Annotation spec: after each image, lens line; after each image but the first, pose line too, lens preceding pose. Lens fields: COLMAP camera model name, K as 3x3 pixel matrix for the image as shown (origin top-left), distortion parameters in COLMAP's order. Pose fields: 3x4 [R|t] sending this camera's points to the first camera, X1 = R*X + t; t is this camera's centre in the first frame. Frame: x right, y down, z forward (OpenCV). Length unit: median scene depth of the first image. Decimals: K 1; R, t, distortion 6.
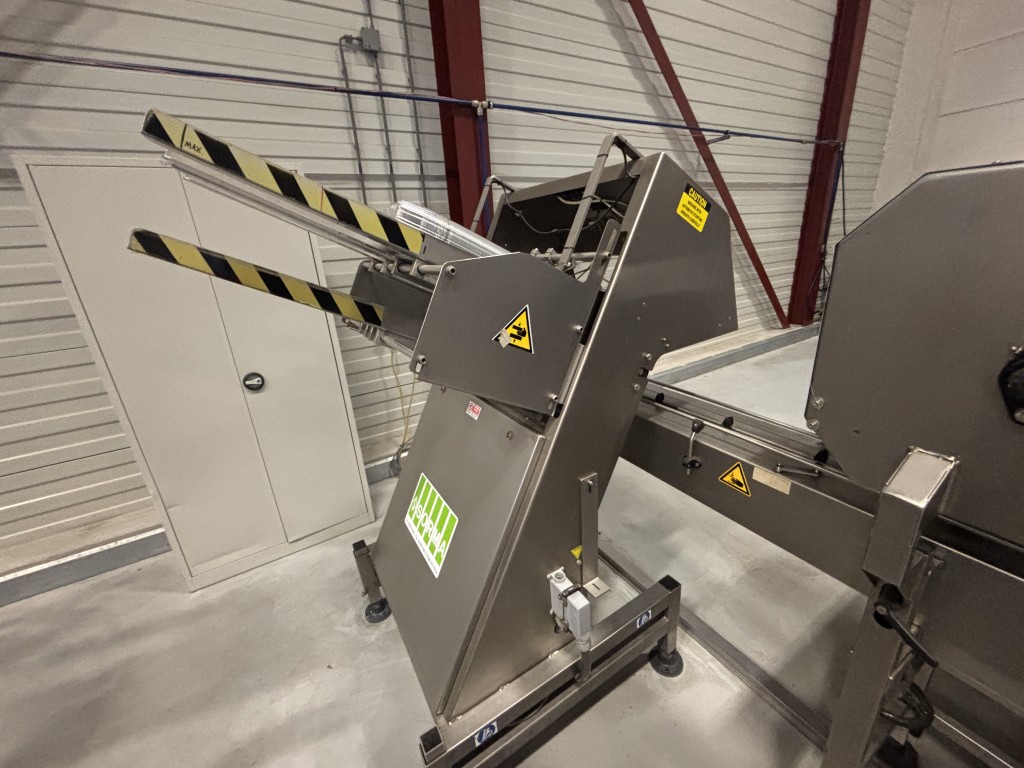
lens RADIAL K [[415.1, 0, 514.3], [0, 415.1, 384.0], [0, 0, 1]] dist [-0.003378, 0.001665]
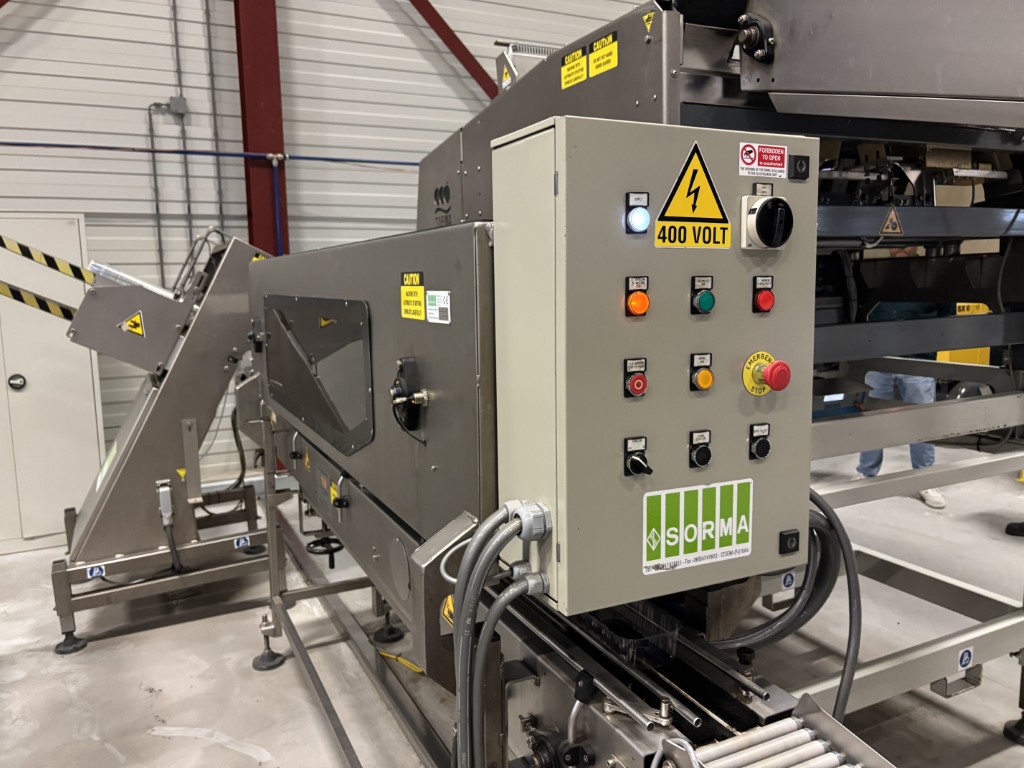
lens RADIAL K [[774.9, 0, 510.7], [0, 774.9, 382.2], [0, 0, 1]] dist [0.046710, -0.053168]
pose [[0.995850, 0.052307, -0.074472, 0.753192], [-0.066079, 0.978272, -0.196515, 0.271620], [0.062575, 0.200620, 0.977669, -0.878077]]
